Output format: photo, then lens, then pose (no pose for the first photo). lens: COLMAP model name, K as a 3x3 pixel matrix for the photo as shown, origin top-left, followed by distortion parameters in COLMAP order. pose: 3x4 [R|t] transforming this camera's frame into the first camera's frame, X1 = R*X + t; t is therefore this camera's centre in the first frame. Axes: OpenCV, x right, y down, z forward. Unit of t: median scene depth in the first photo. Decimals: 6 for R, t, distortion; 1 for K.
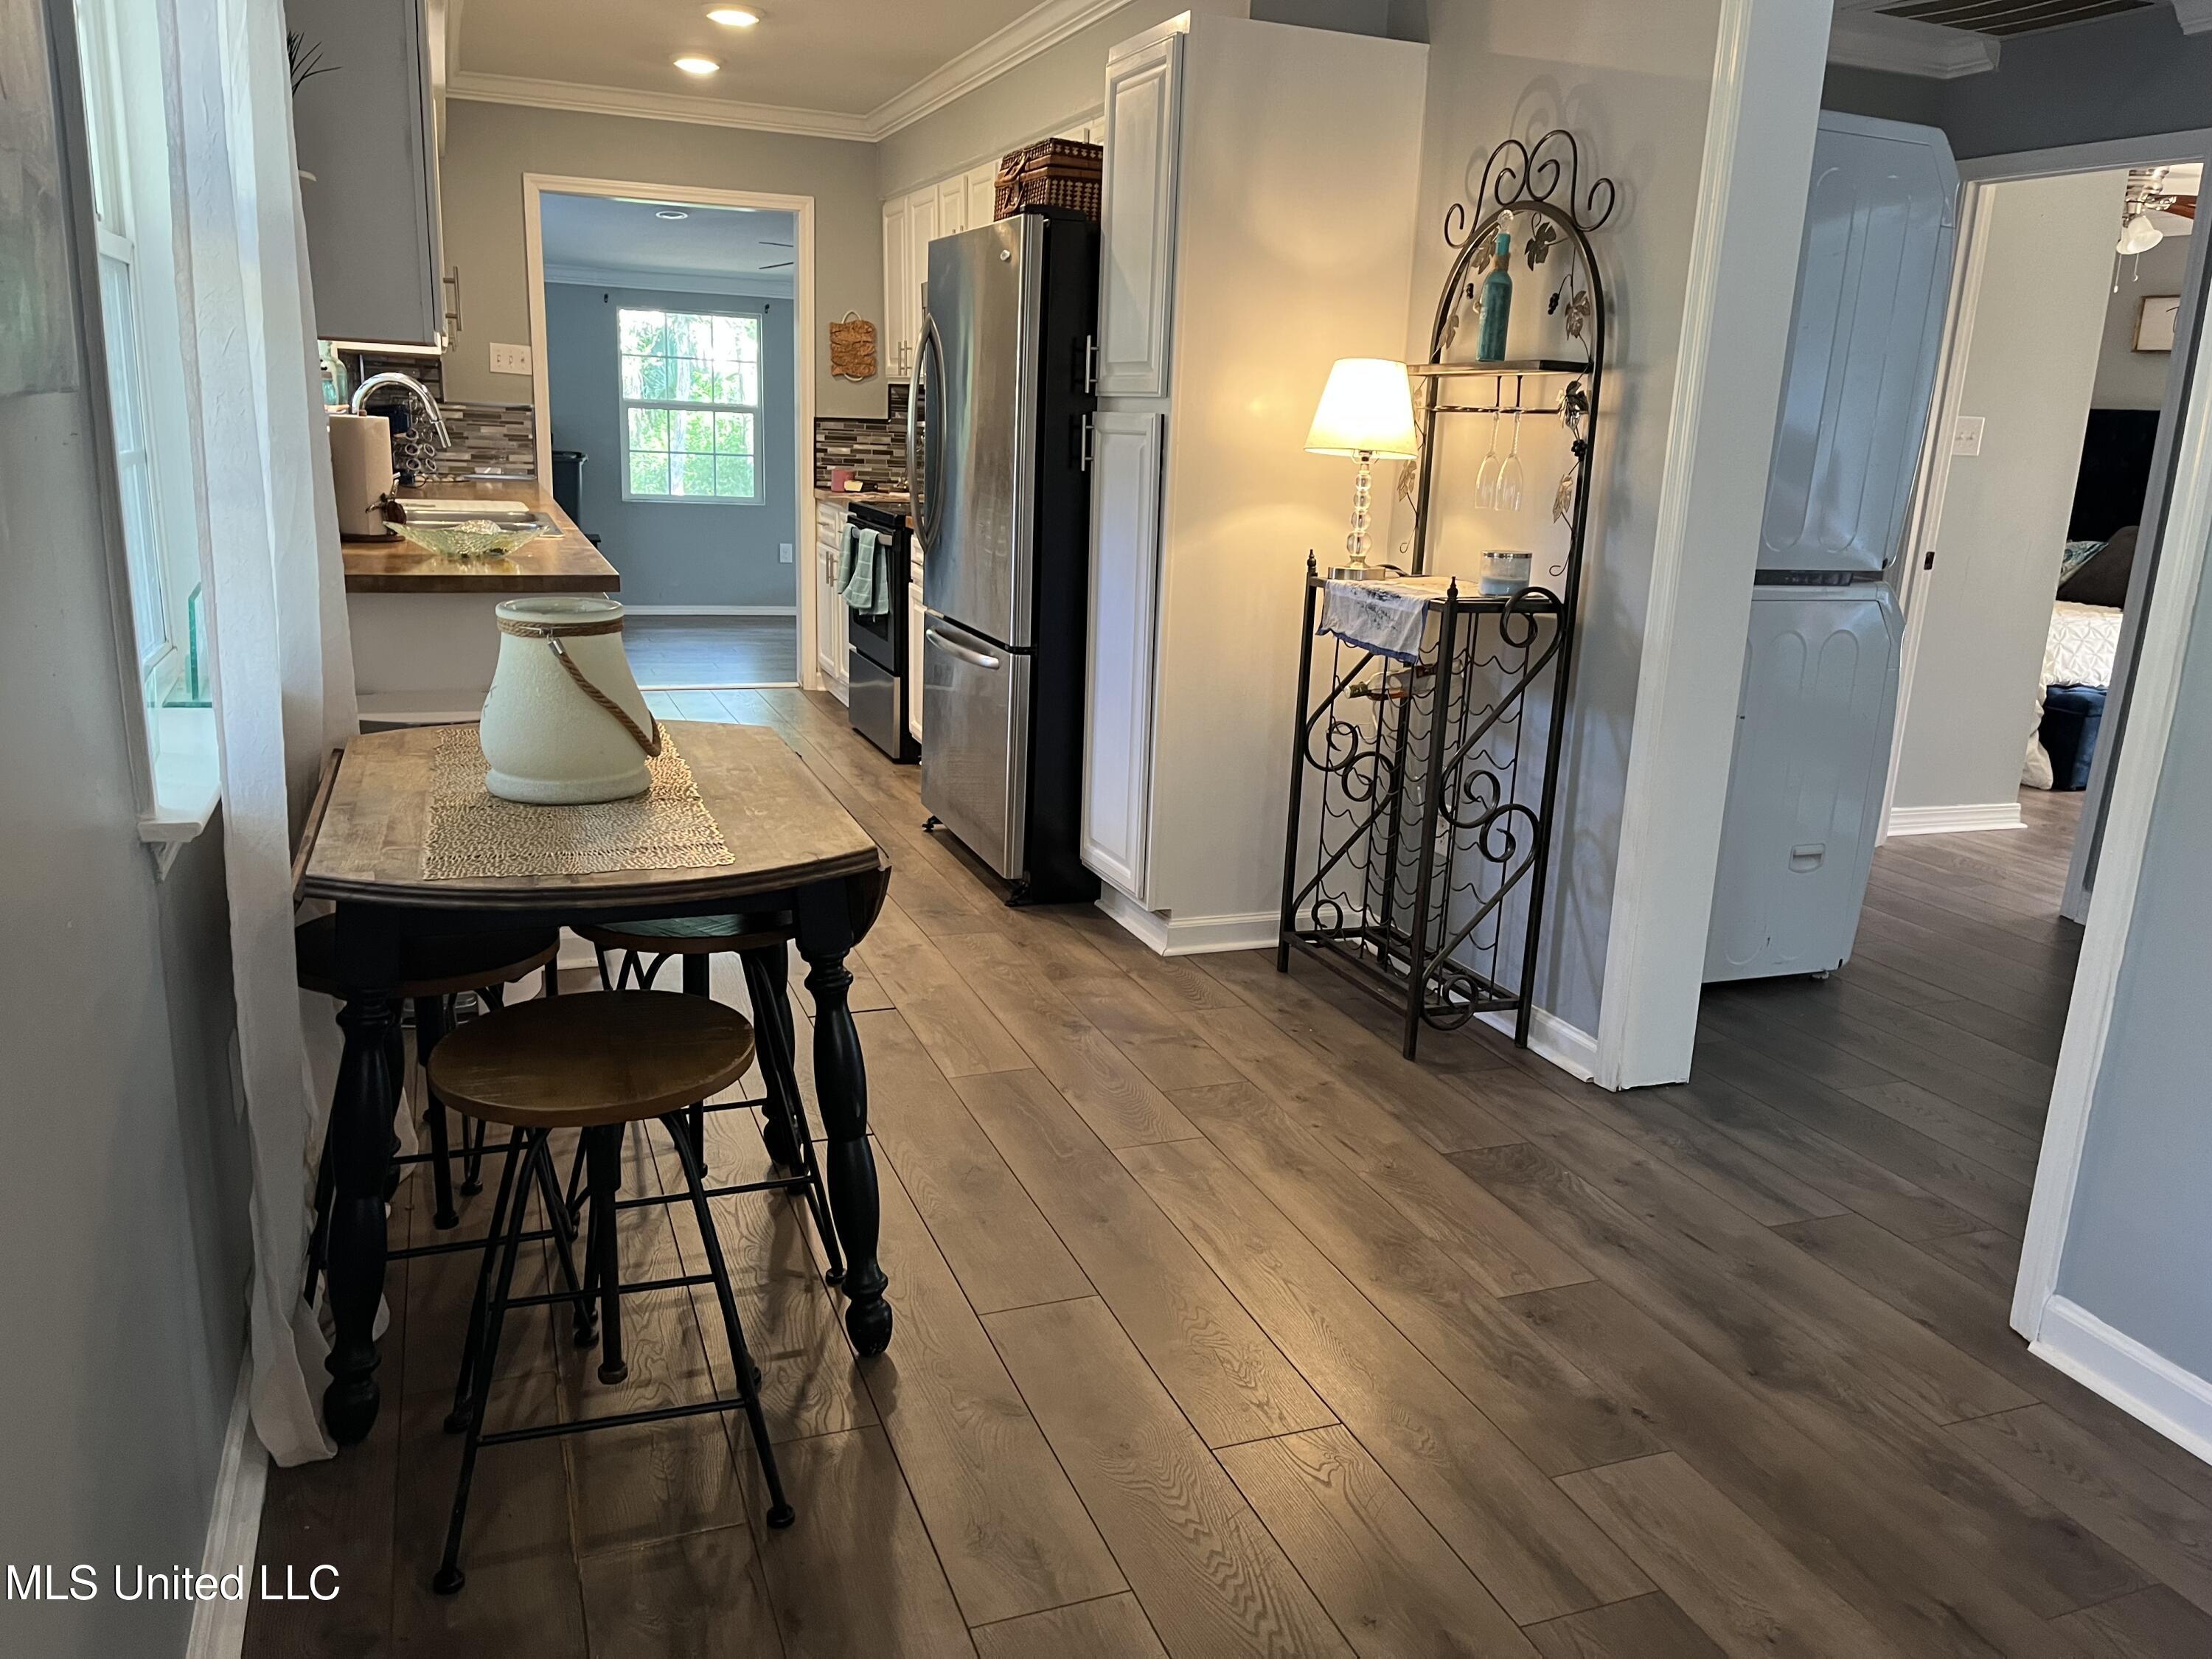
lens RADIAL K [[1674.5, 0, 1111.3], [0, 1674.5, 840.1], [0, 0, 1]] dist [0.086051, -0.103684]
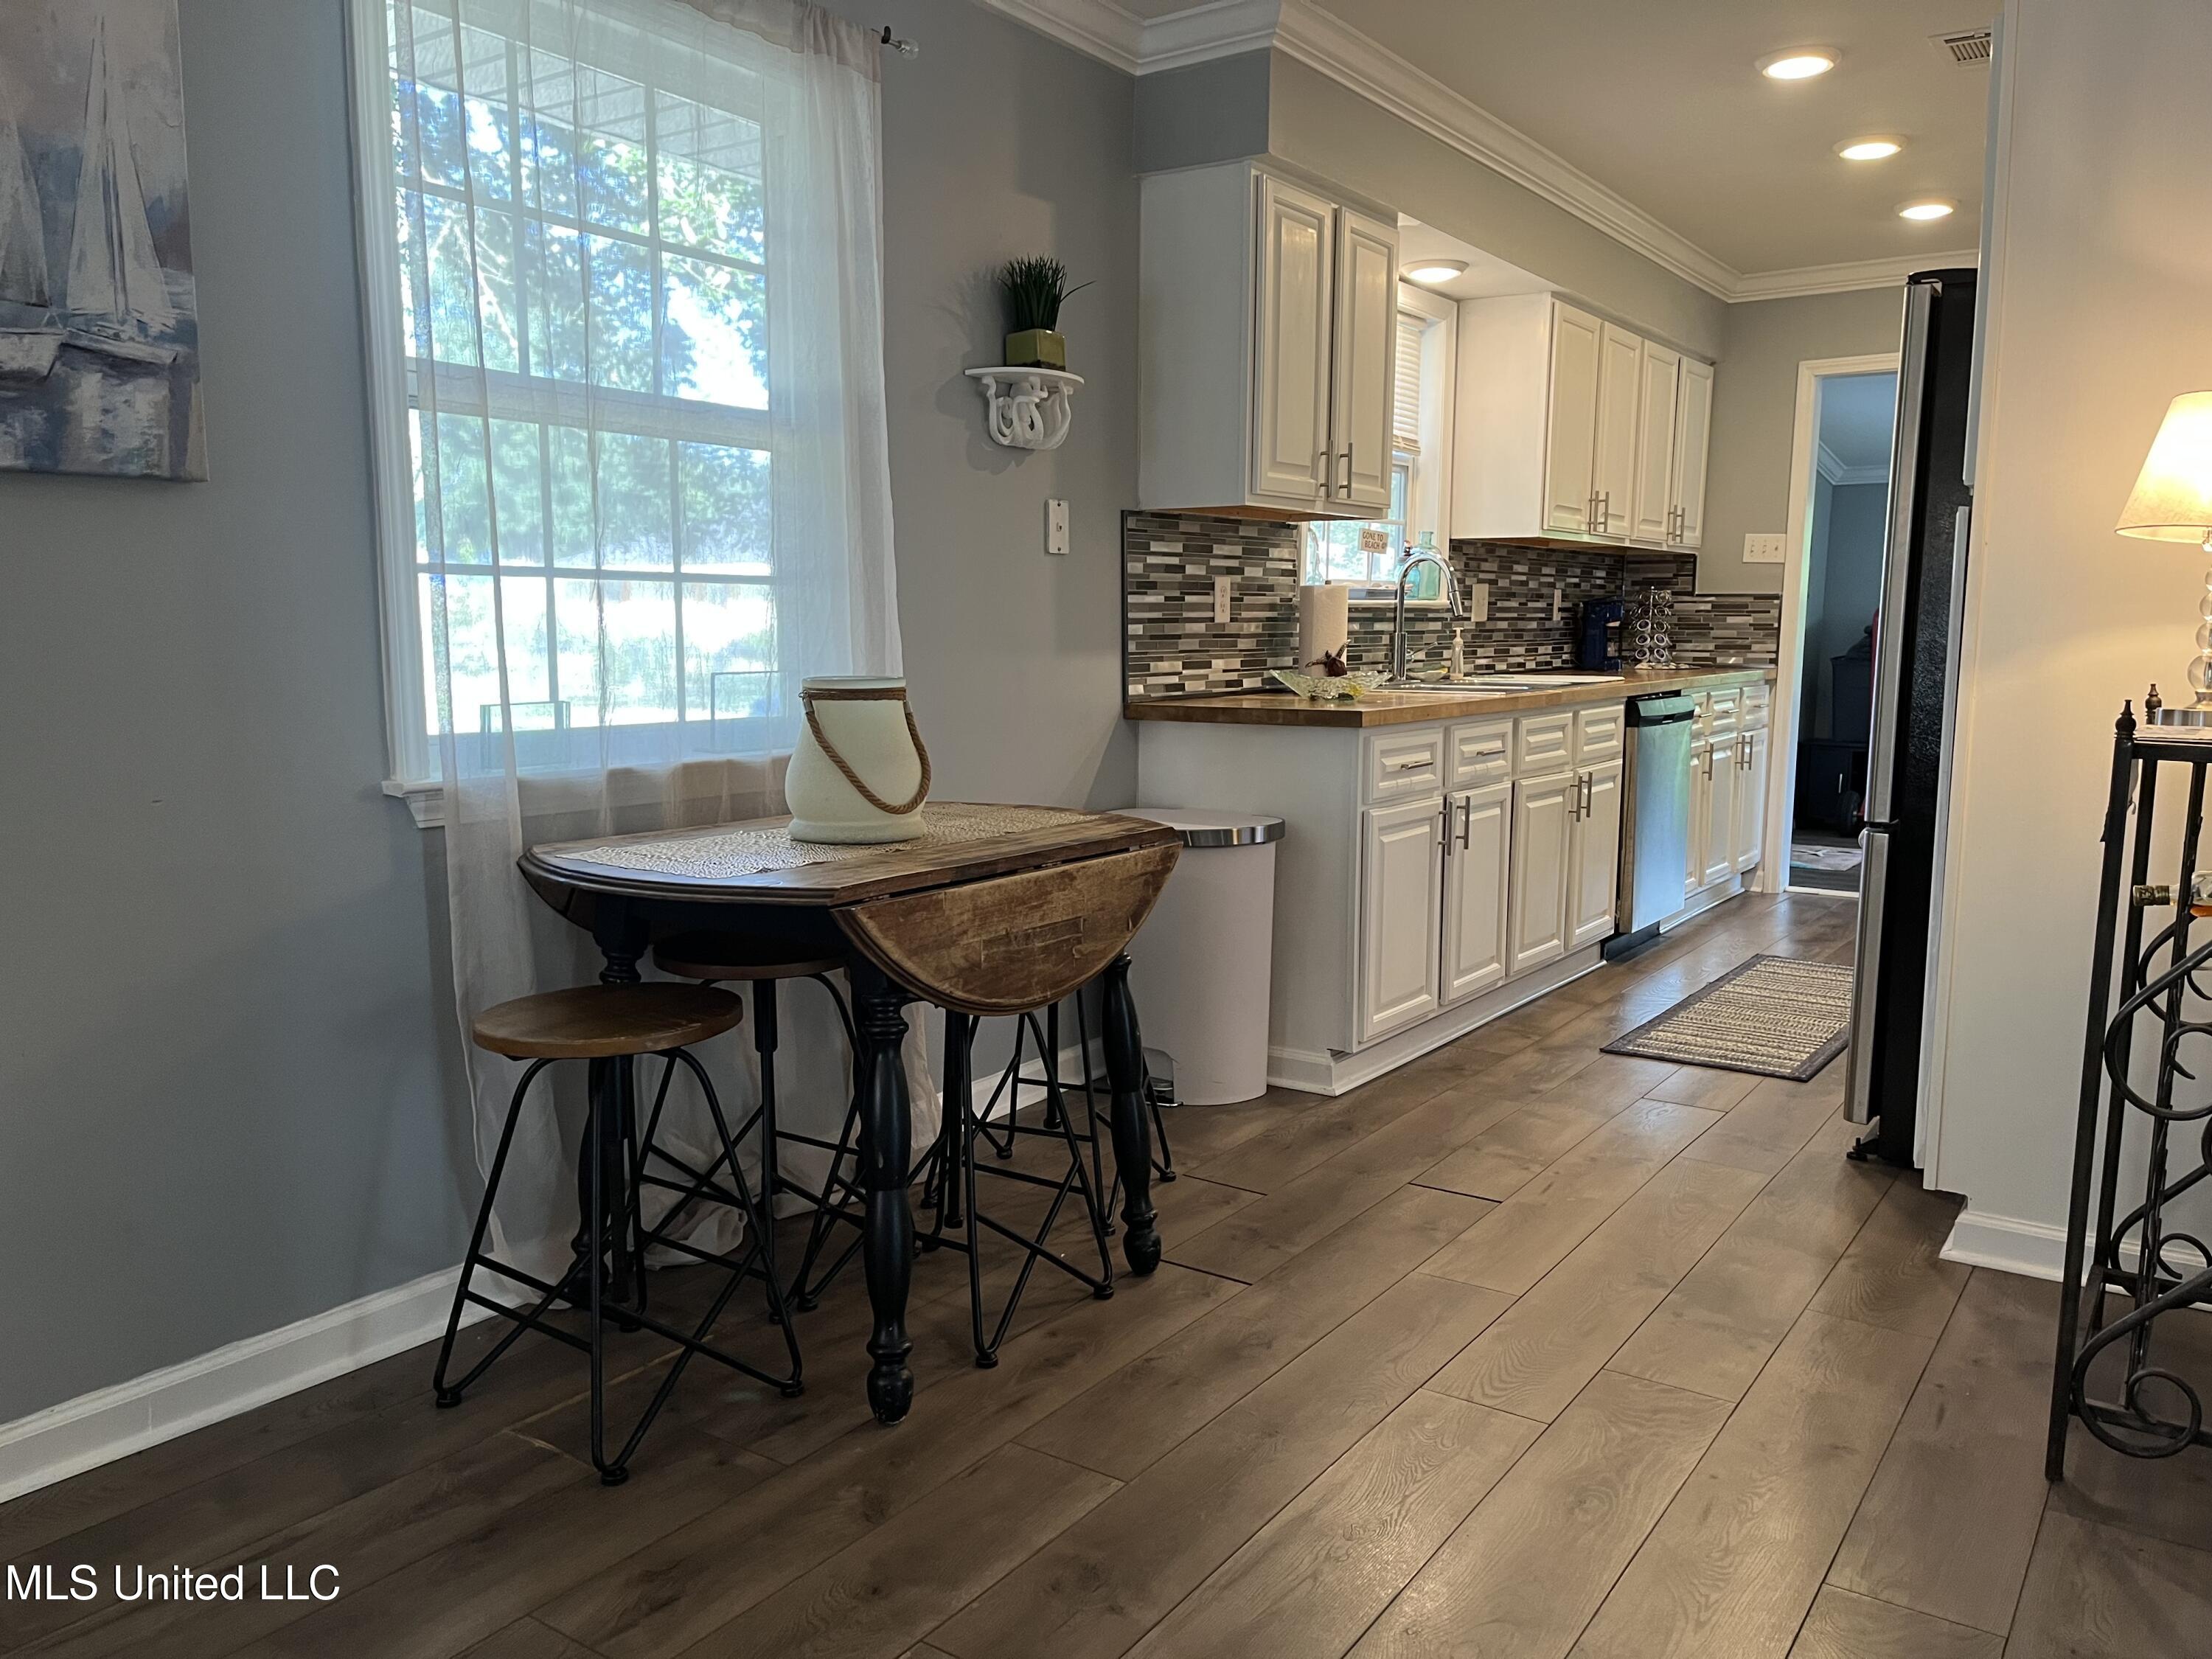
lens RADIAL K [[1674.5, 0, 1111.3], [0, 1674.5, 840.1], [0, 0, 1]] dist [0.086051, -0.103684]
pose [[0.565755, 0.072202, -0.821406, 0.414004], [-0.189190, 0.980951, -0.044081, -0.005768], [0.802576, 0.180341, 0.568637, 0.283976]]
